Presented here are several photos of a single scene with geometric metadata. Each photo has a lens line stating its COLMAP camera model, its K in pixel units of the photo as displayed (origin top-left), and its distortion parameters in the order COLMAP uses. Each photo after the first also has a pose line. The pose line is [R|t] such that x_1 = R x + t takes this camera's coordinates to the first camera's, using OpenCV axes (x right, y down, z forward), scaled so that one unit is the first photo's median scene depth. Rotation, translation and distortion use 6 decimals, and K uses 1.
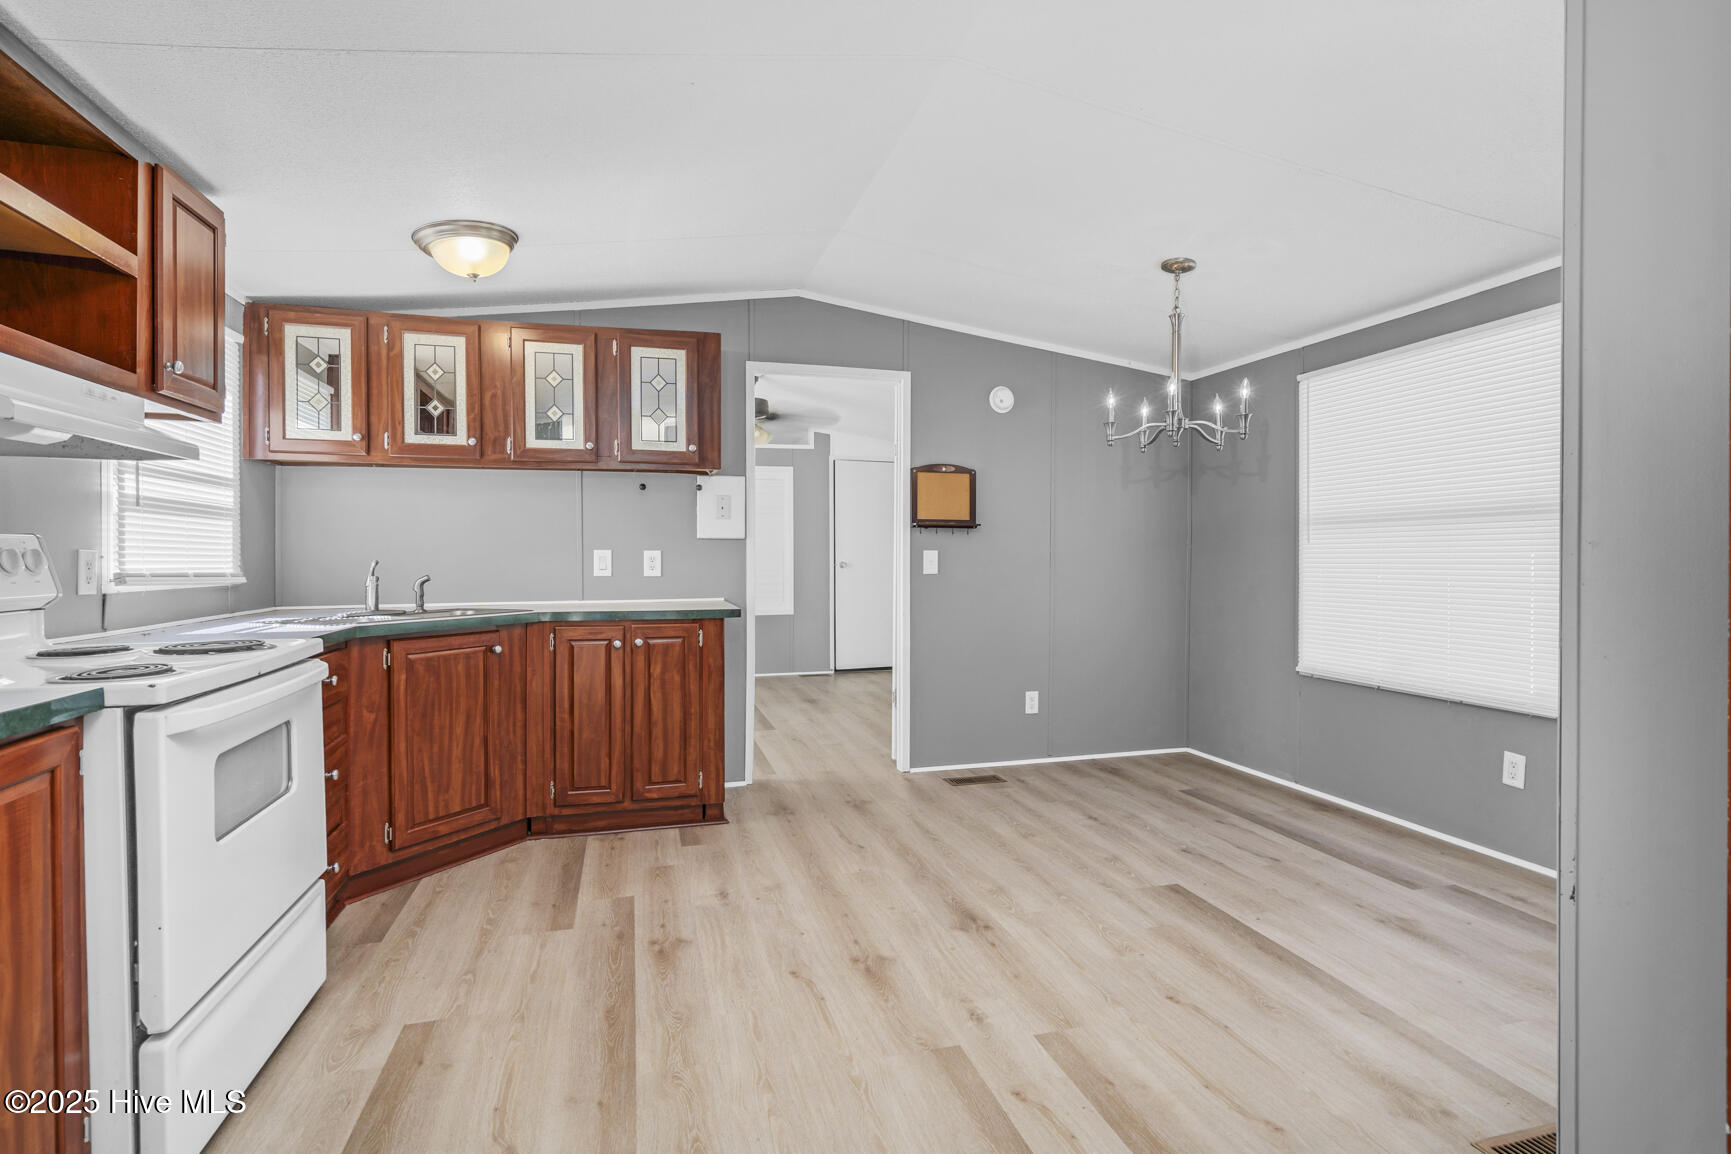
lens RADIAL K [[834.7, 0, 855.1], [0, 834.7, 575.4], [0, 0, 1]] dist [0.003316, 0.000288]
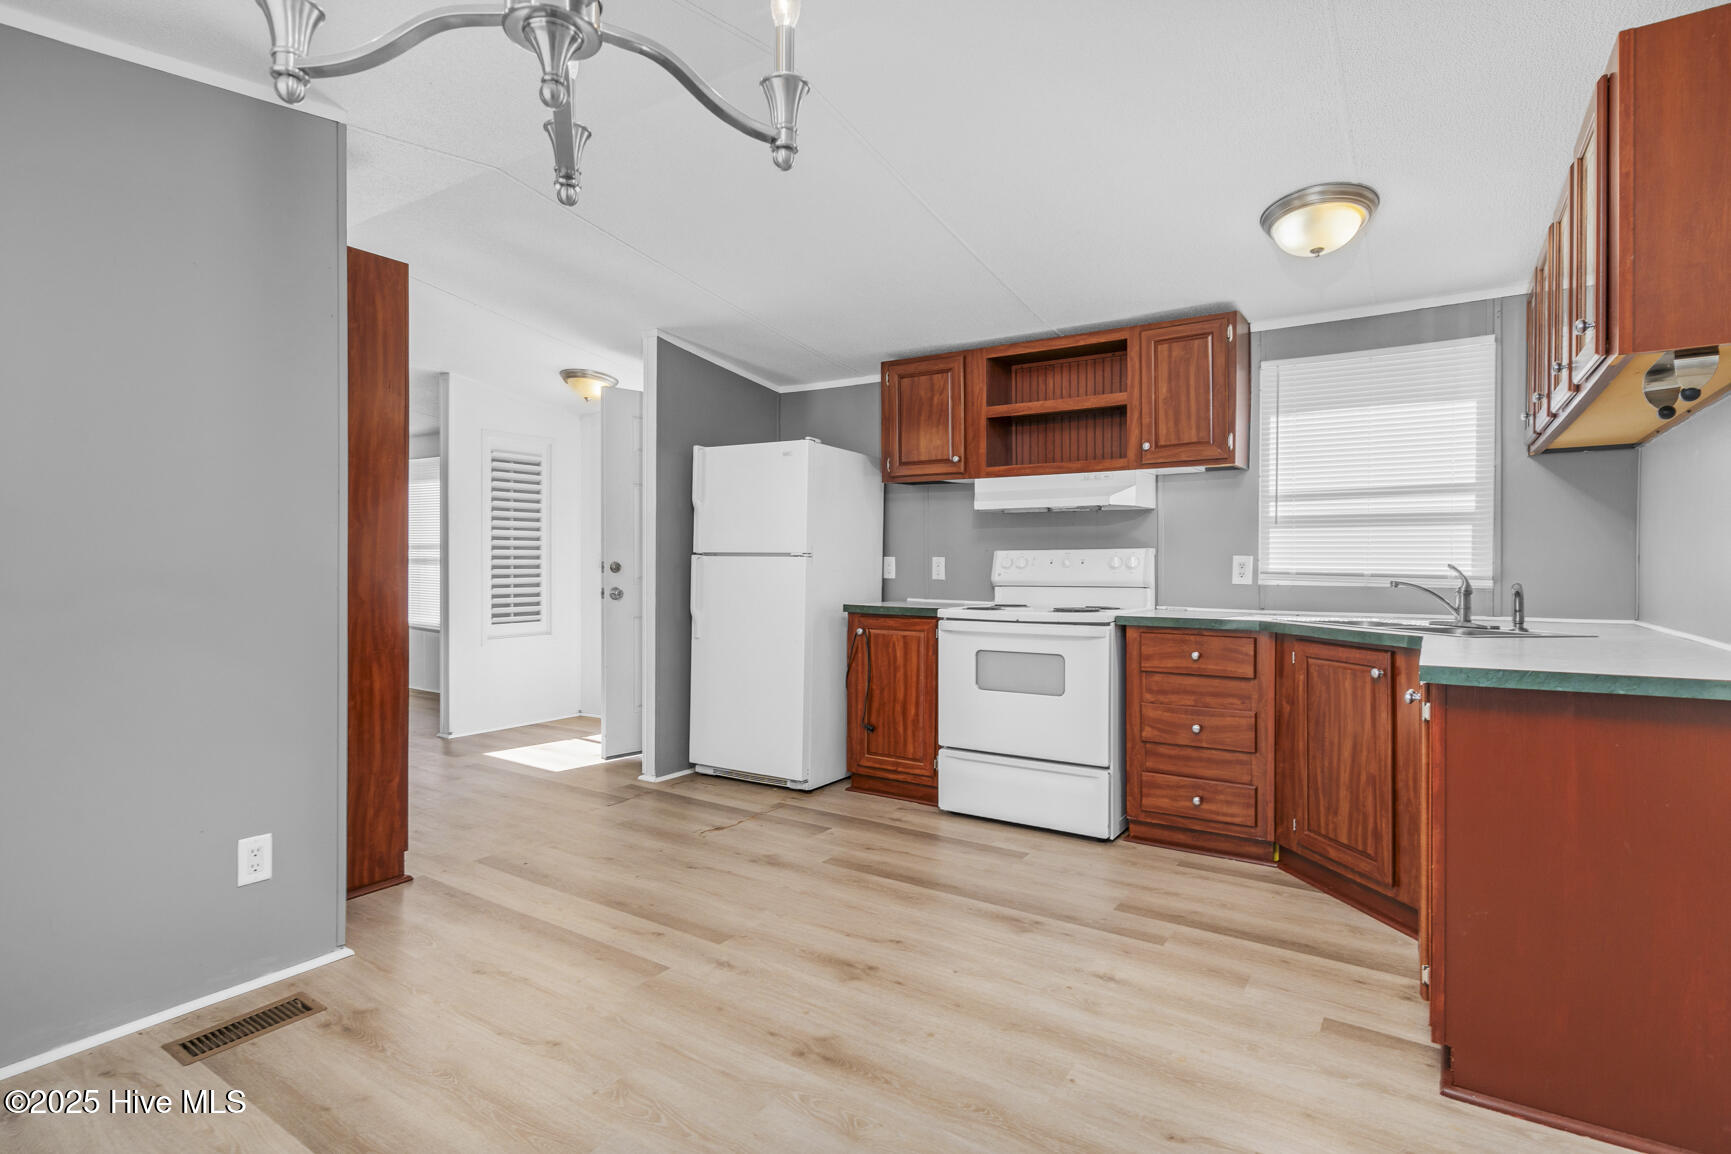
lens RADIAL K [[834.7, 0, 852.1], [0, 834.7, 563.5], [0, 0, 1]] dist [0.003316, 0.000288]
pose [[-0.754491, 0.004065, -0.656298, 0.617234], [-0.013521, 0.999672, 0.021736, -0.036794], [0.656171, 0.025273, -0.754189, 1.593699]]
